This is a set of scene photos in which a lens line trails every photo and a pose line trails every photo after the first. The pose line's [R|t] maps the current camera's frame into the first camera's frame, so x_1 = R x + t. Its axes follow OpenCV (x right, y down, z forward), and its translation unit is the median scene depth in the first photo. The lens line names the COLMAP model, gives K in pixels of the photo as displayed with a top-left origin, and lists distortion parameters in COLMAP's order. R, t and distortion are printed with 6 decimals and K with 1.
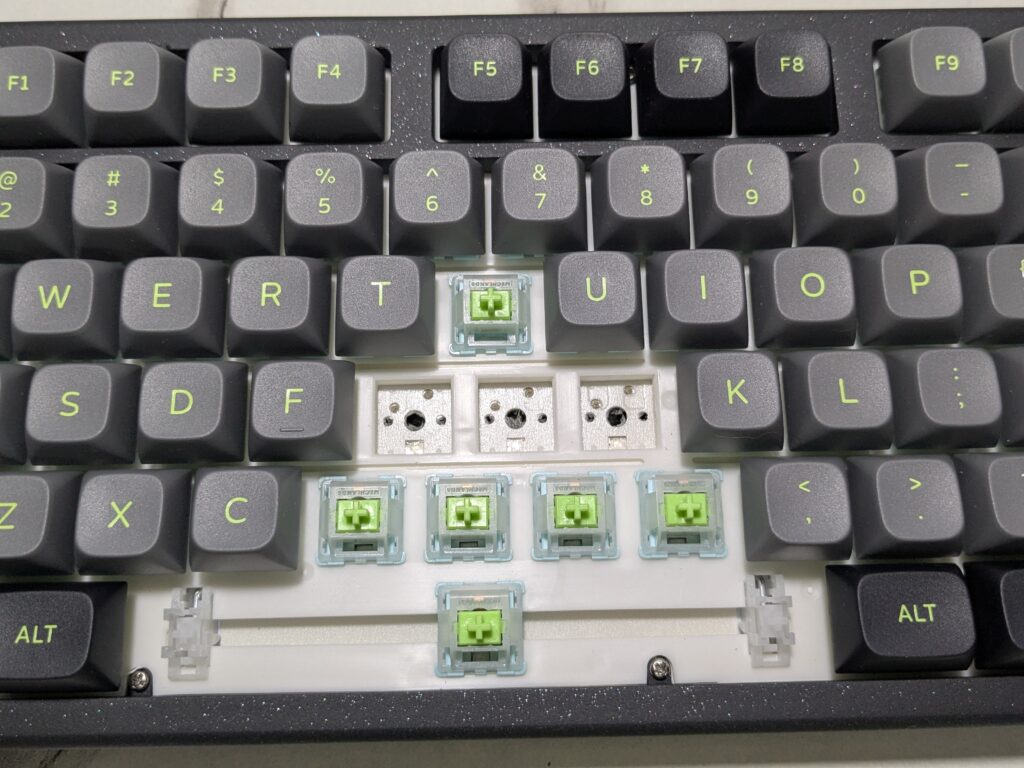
lens RADIAL K [[1059.6, 0, 527.4], [0, 1059.6, 383.6], [0, 0, 1]] dist [0.050374, -0.139627]
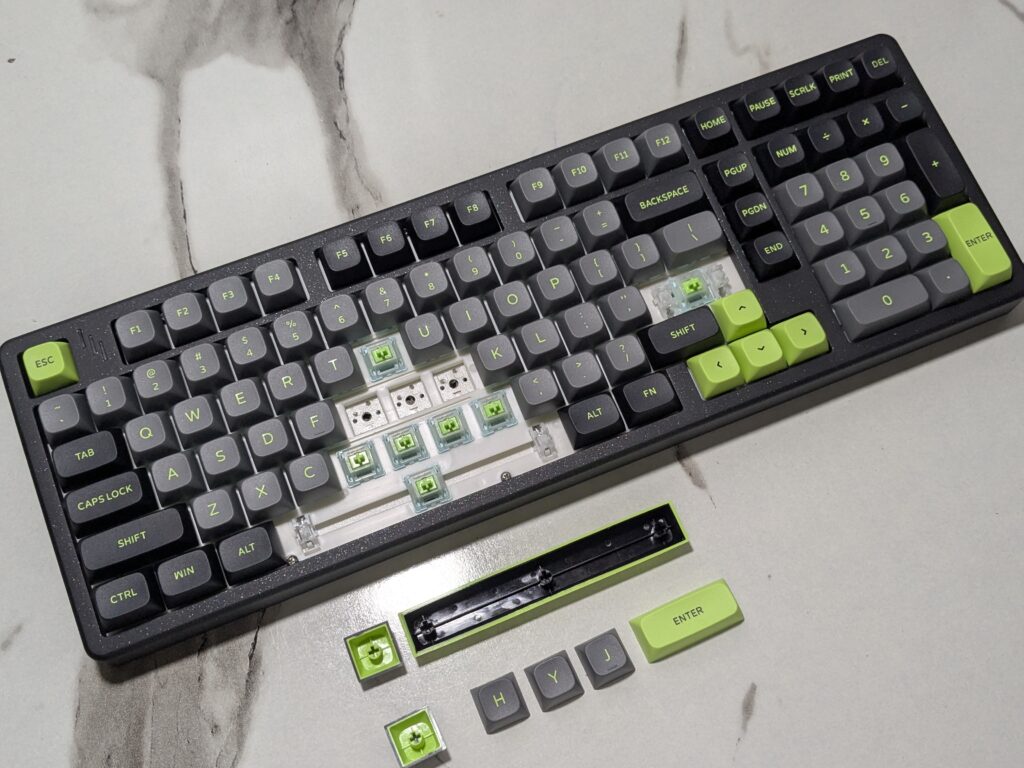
lens RADIAL K [[1034.3, 0, 529.7], [0, 1034.3, 434.9], [0, 0, 1]] dist [0.082204, -0.250133]
pose [[0.932914, -0.340800, 0.116308, -0.056900], [0.341149, 0.939846, 0.017515, 0.155065], [-0.115281, 0.023339, 0.993059, -1.209288]]
